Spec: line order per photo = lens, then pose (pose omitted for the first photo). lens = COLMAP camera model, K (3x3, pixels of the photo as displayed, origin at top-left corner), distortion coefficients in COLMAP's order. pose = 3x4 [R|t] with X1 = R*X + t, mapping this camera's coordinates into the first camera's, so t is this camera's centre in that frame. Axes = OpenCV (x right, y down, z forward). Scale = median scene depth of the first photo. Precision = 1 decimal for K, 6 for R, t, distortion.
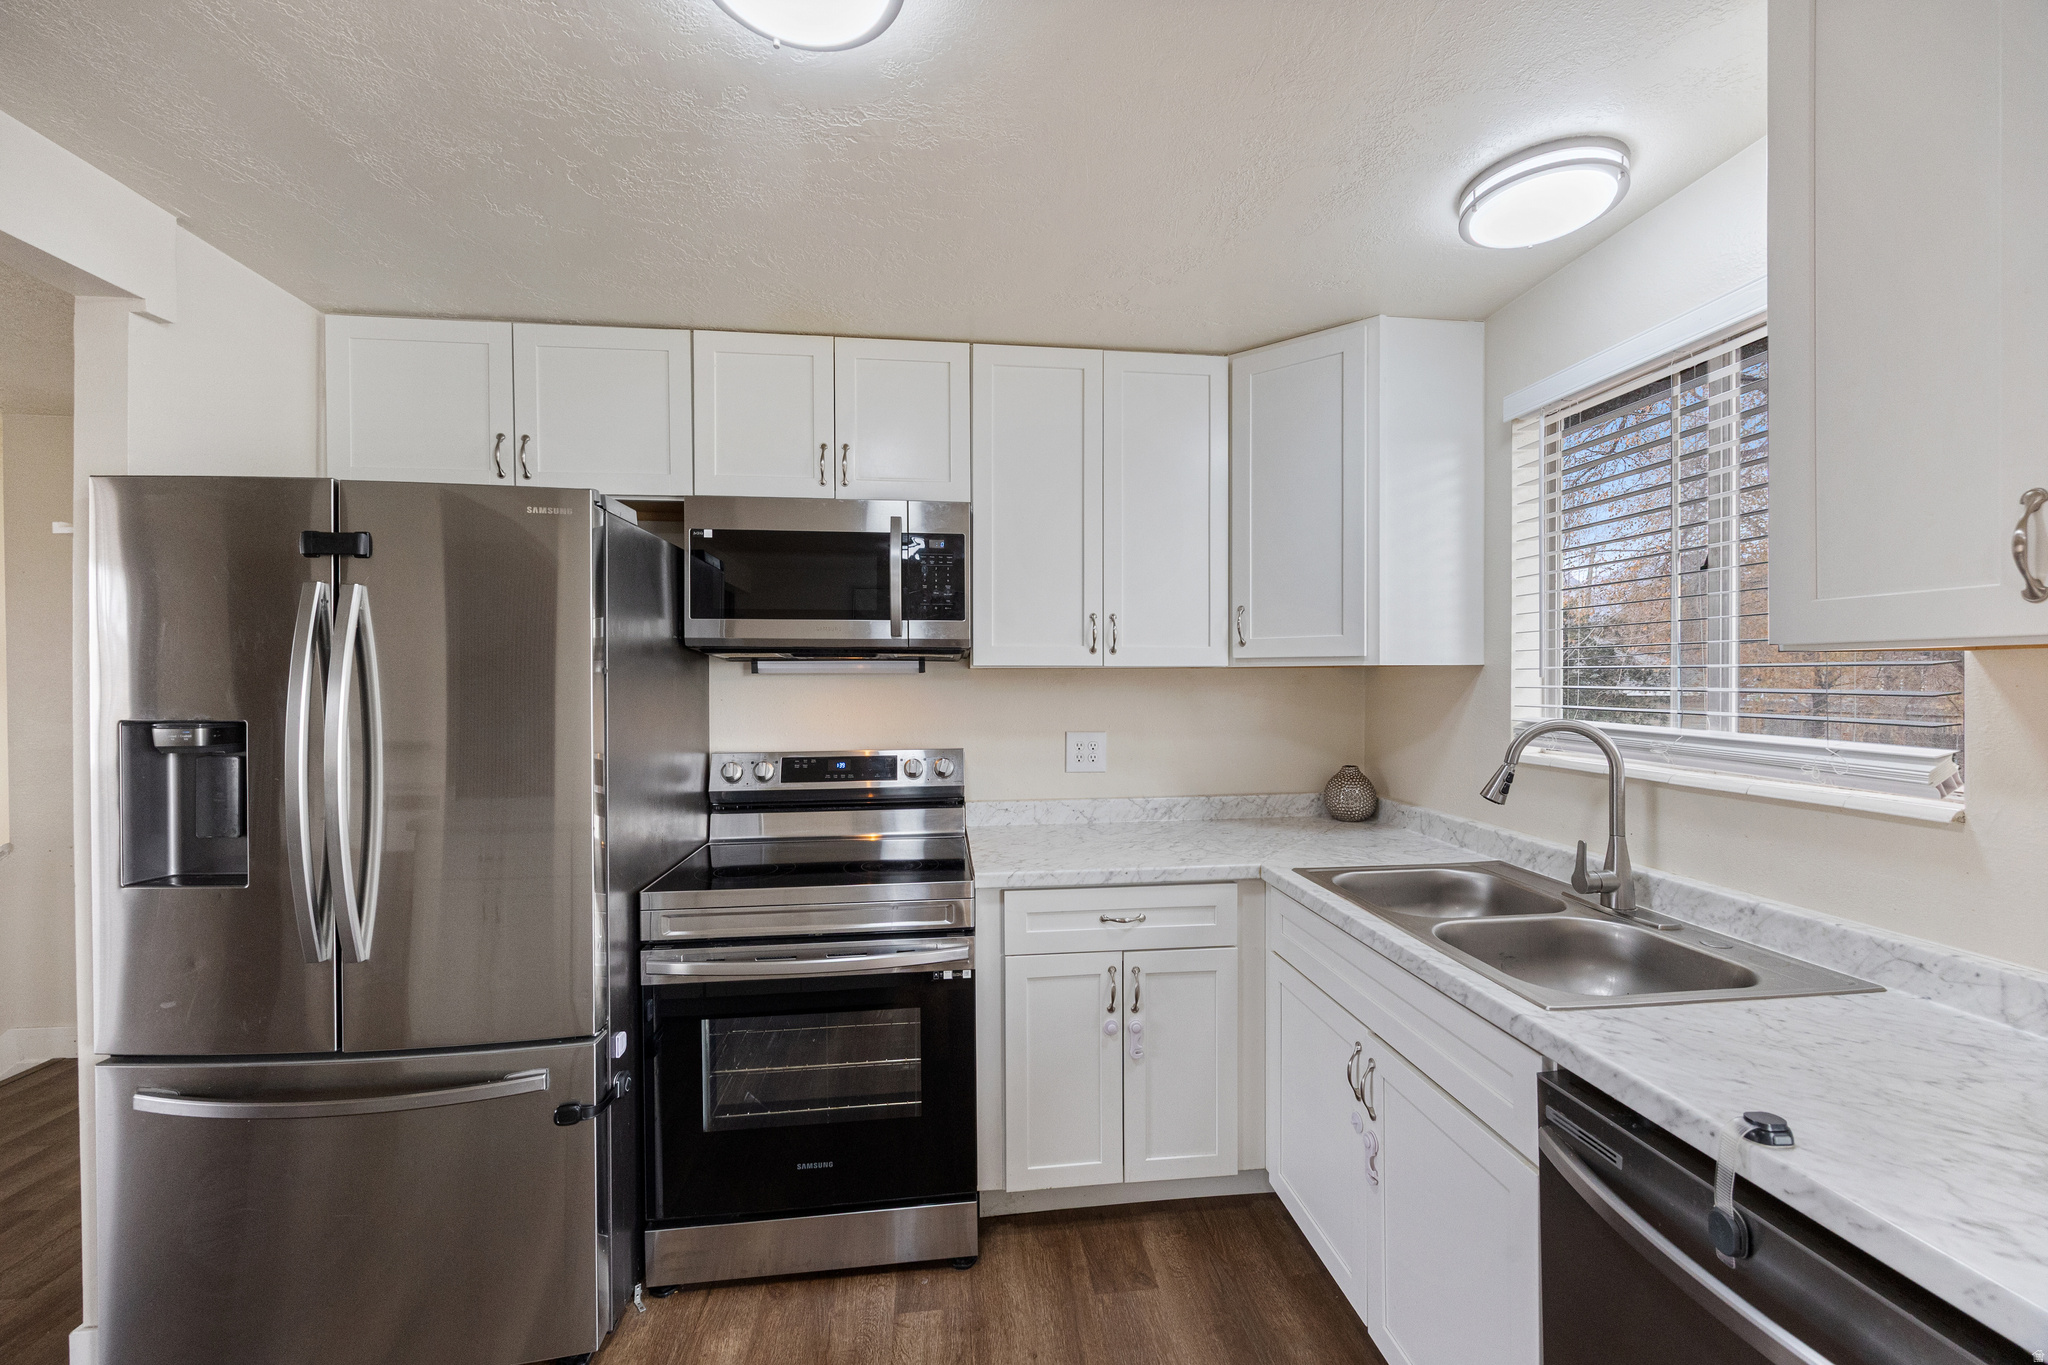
lens RADIAL K [[794.7, 0, 1028.4], [0, 794.7, 685.6], [0, 0, 1]] dist [-0.009406, -0.000041]
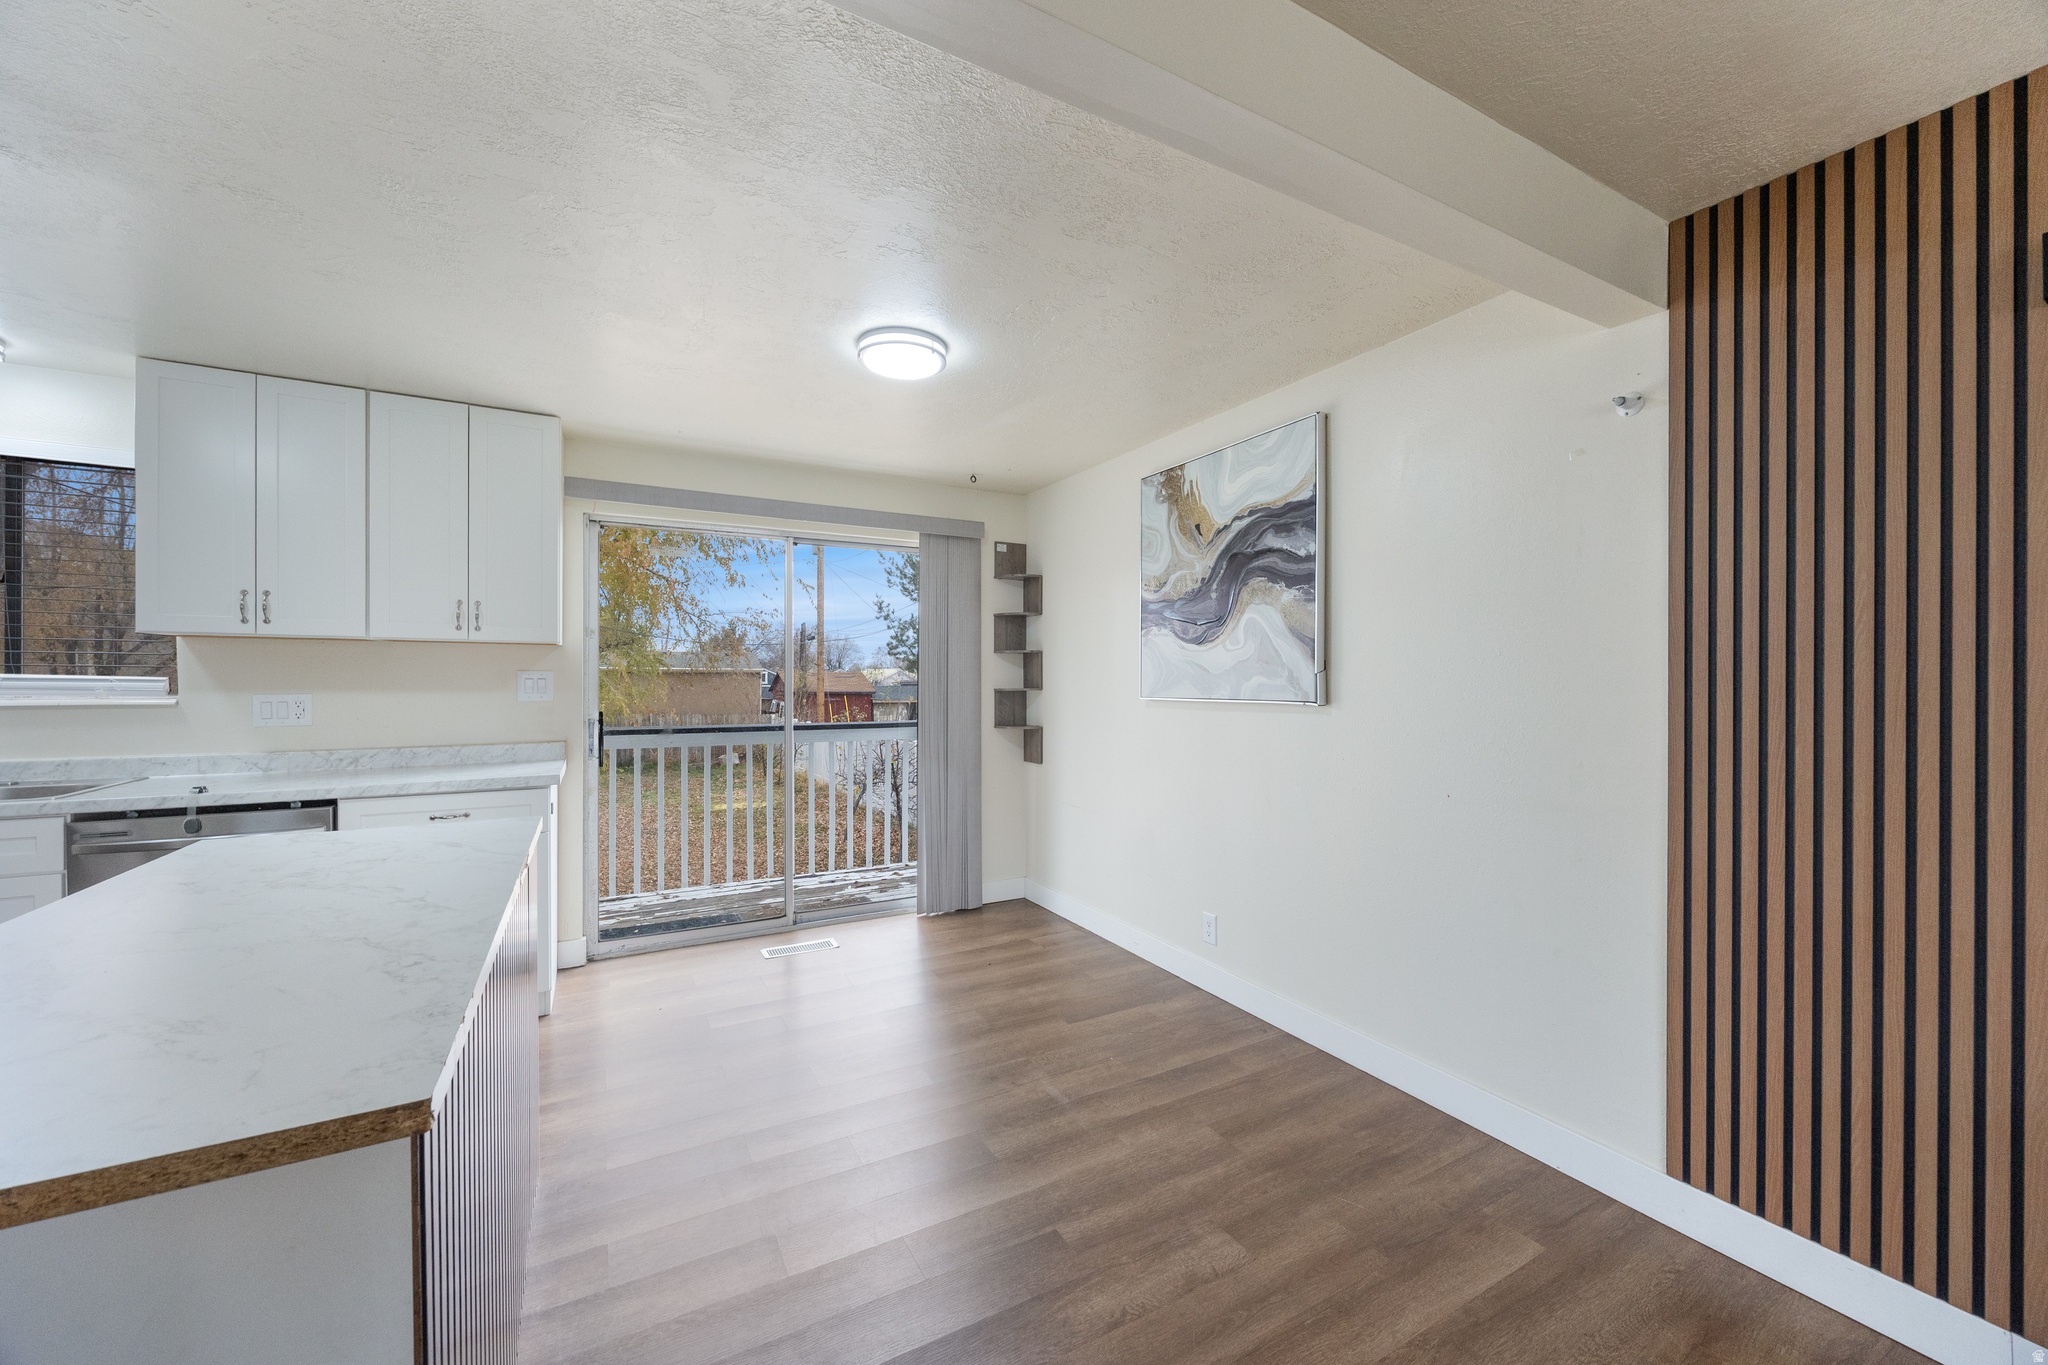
lens RADIAL K [[784.4, 0, 1031.5], [0, 784.4, 683.0], [0, 0, 1]] dist [-0.003012, 0.000097]
pose [[-0.384425, -0.004350, 0.923146, -1.237367], [0.003633, 0.999974, 0.006225, 0.055086], [-0.923149, 0.005747, -0.384399, -0.328011]]
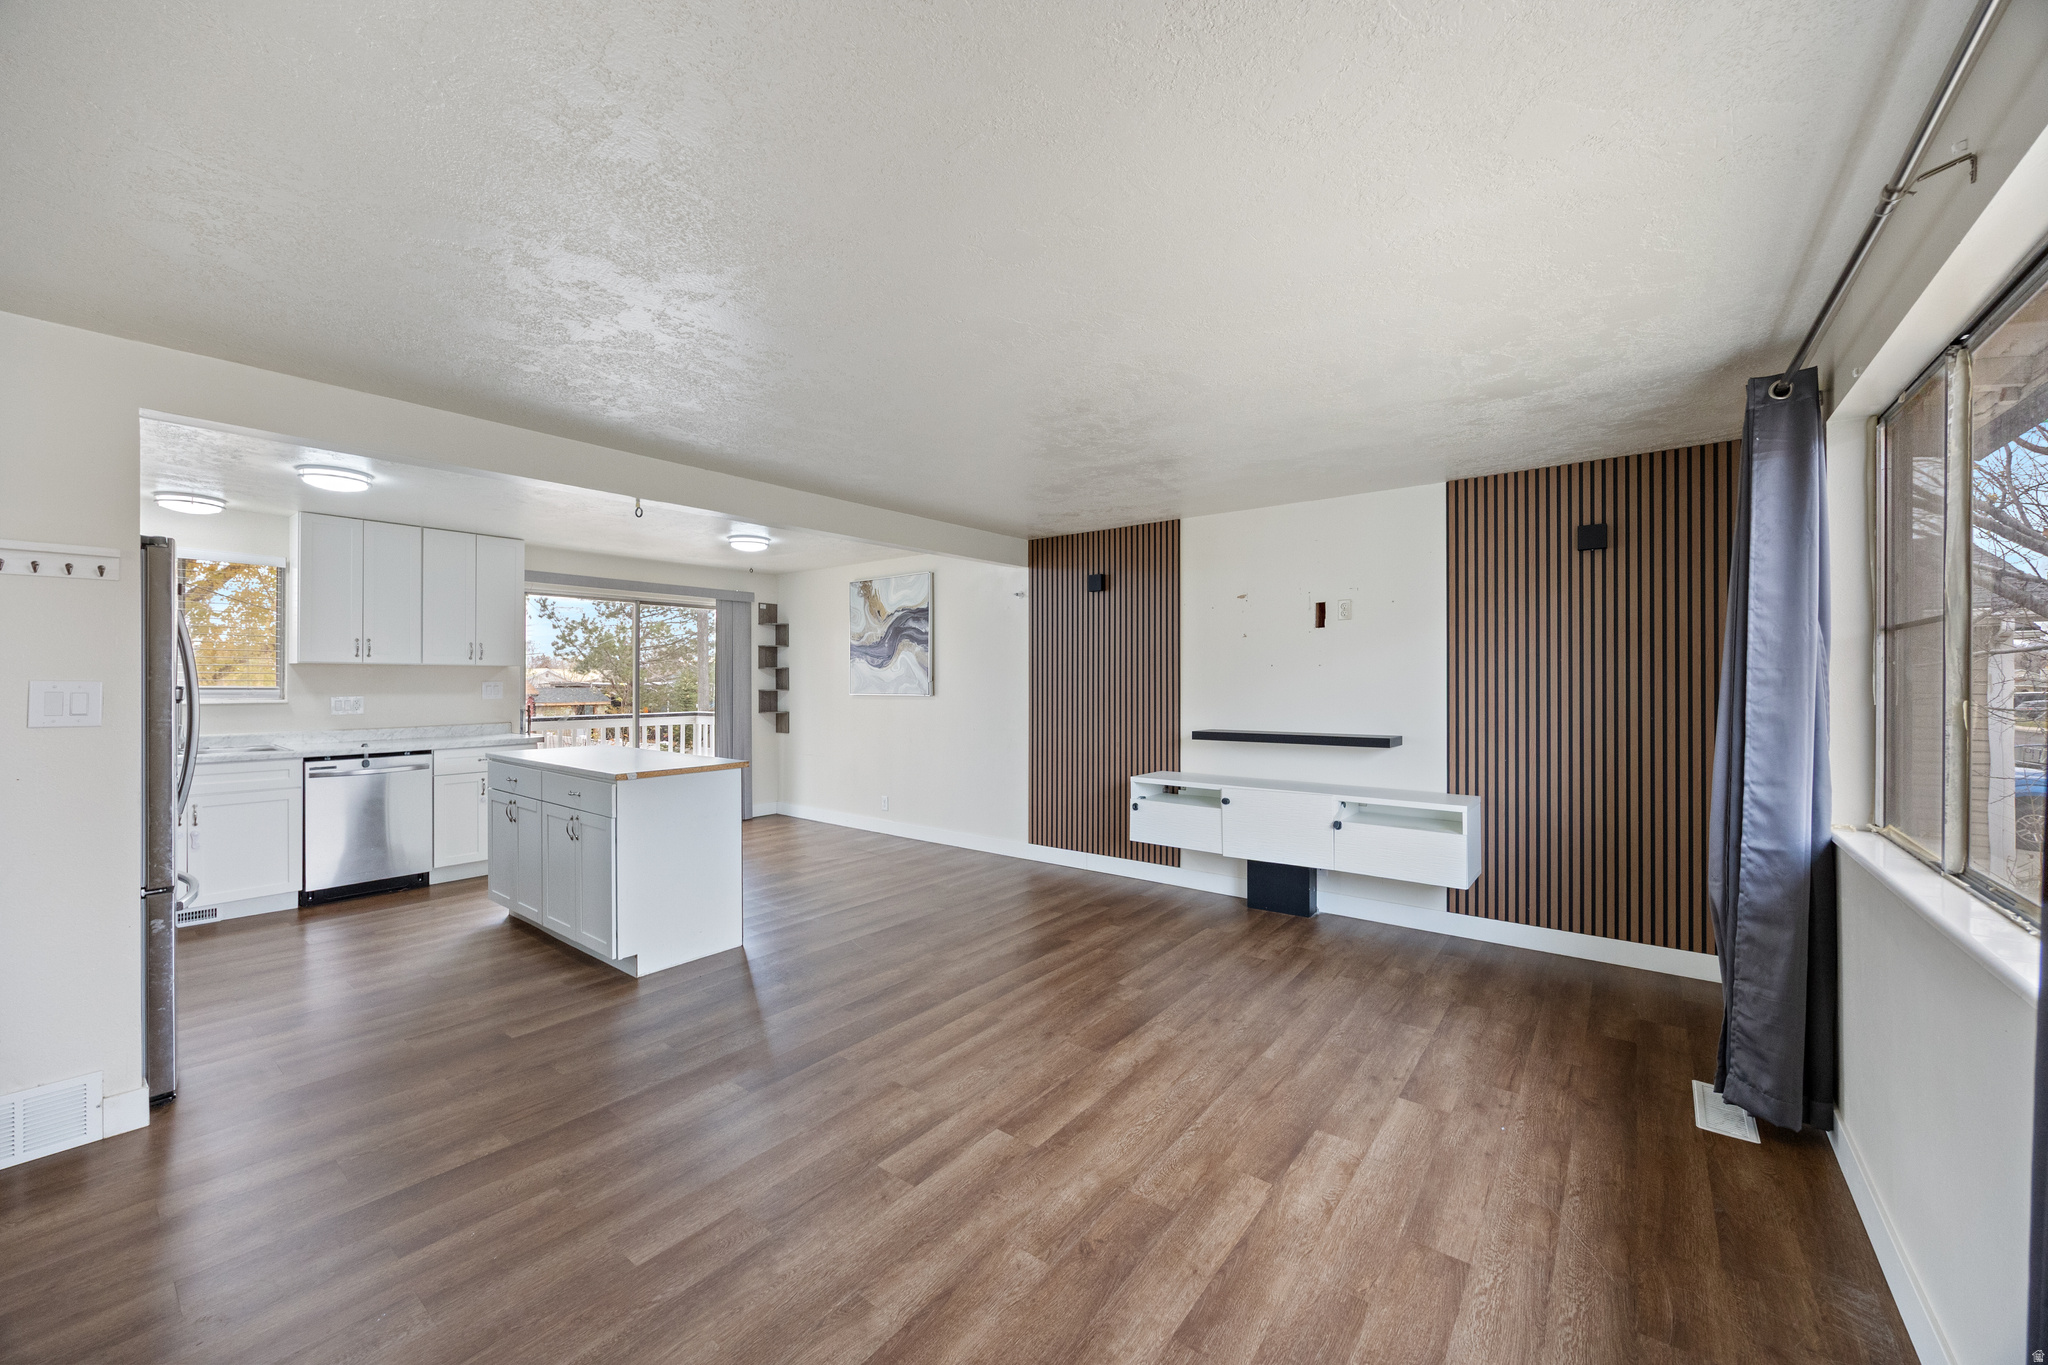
lens RADIAL K [[778.9, 0, 1029.2], [0, 778.9, 670.8], [0, 0, 1]] dist [0.000547, 0.000117]
pose [[-0.714329, 0.009074, 0.699751, -2.677961], [0.005352, 0.999958, -0.007503, 0.028320], [-0.699789, -0.001615, -0.714348, 0.670769]]
